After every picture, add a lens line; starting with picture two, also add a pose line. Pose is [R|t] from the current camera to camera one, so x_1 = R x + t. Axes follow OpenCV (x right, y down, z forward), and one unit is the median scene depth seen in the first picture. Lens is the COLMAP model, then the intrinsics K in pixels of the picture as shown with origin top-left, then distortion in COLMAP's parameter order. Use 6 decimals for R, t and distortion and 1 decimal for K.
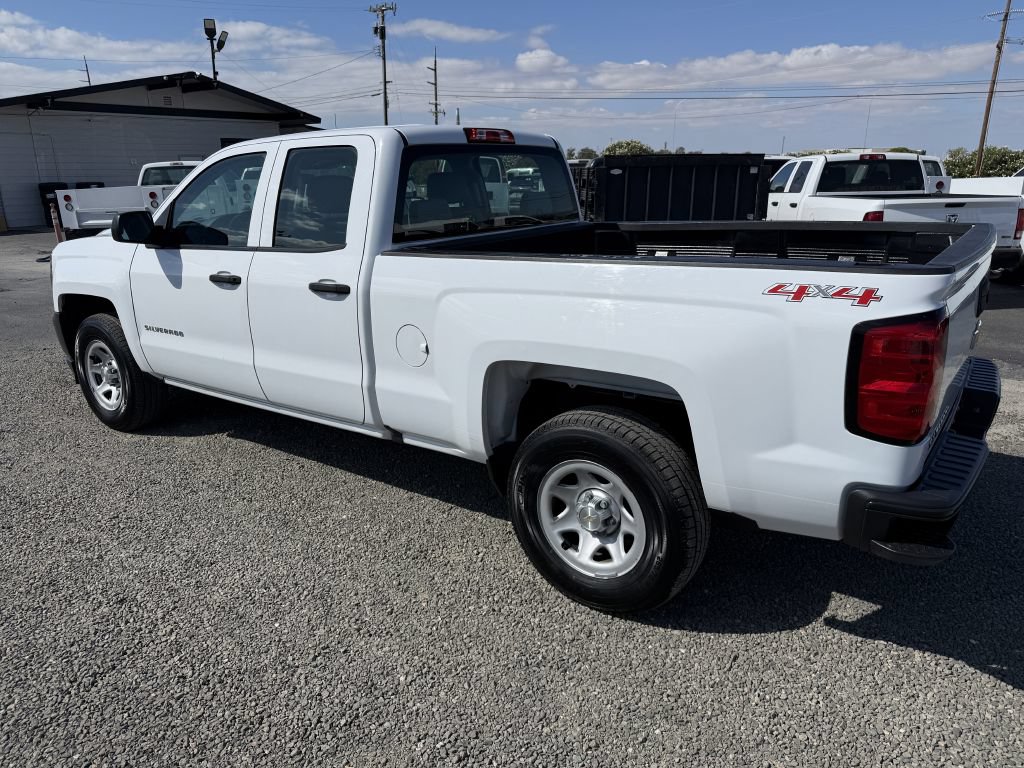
lens RADIAL K [[751.0, 0, 512.0], [0, 751.0, 384.0], [0, 0, 1]] dist [0.014858, -0.007438]
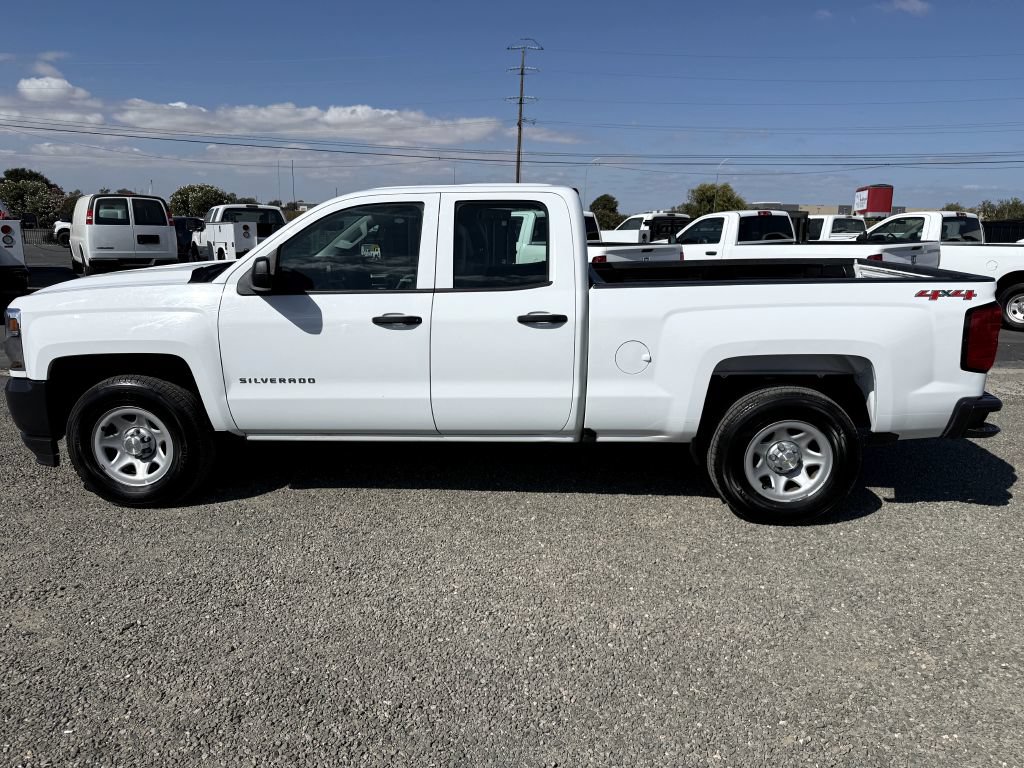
lens RADIAL K [[751.0, 0, 512.0], [0, 751.0, 384.0], [0, 0, 1]] dist [0.014858, -0.007438]
pose [[0.831202, -0.104255, 0.546108, -0.214428], [0.135814, 0.990578, -0.017609, -0.002705], [-0.539126, 0.088806, 0.837530, 0.010825]]
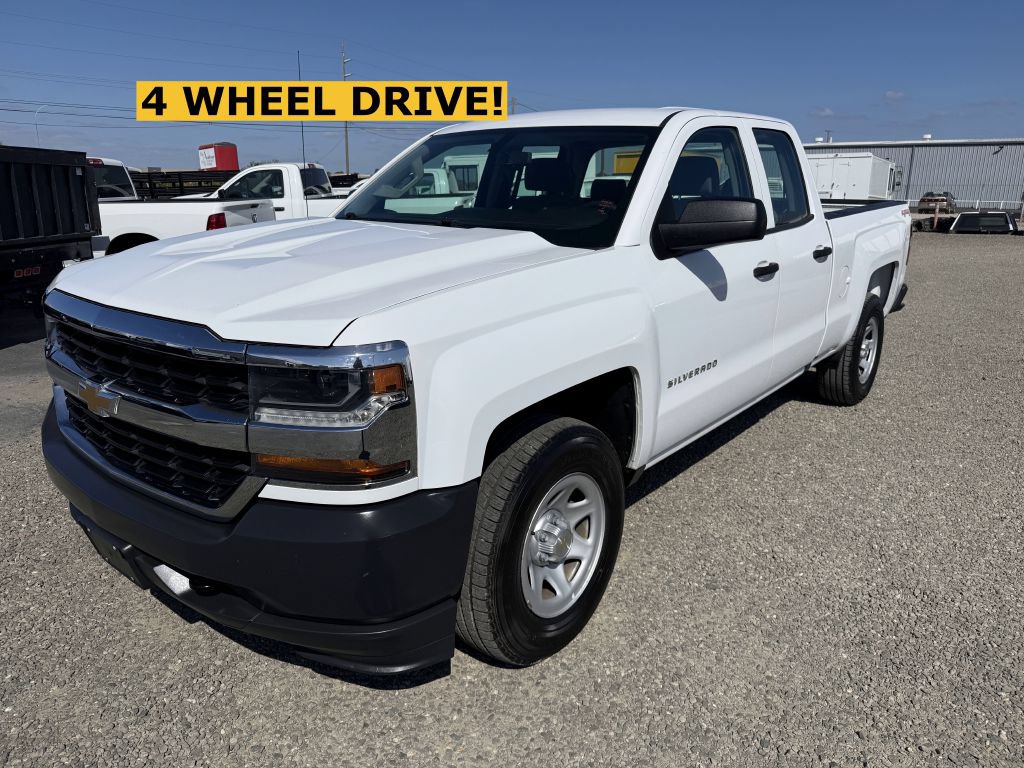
lens RADIAL K [[751.0, 0, 512.0], [0, 751.0, 384.0], [0, 0, 1]] dist [0.014858, -0.007438]
pose [[0.049609, -0.253913, 0.965954, -0.330417], [0.273324, 0.933677, 0.231391, -0.077252], [-0.960642, 0.252539, 0.115720, 0.314375]]
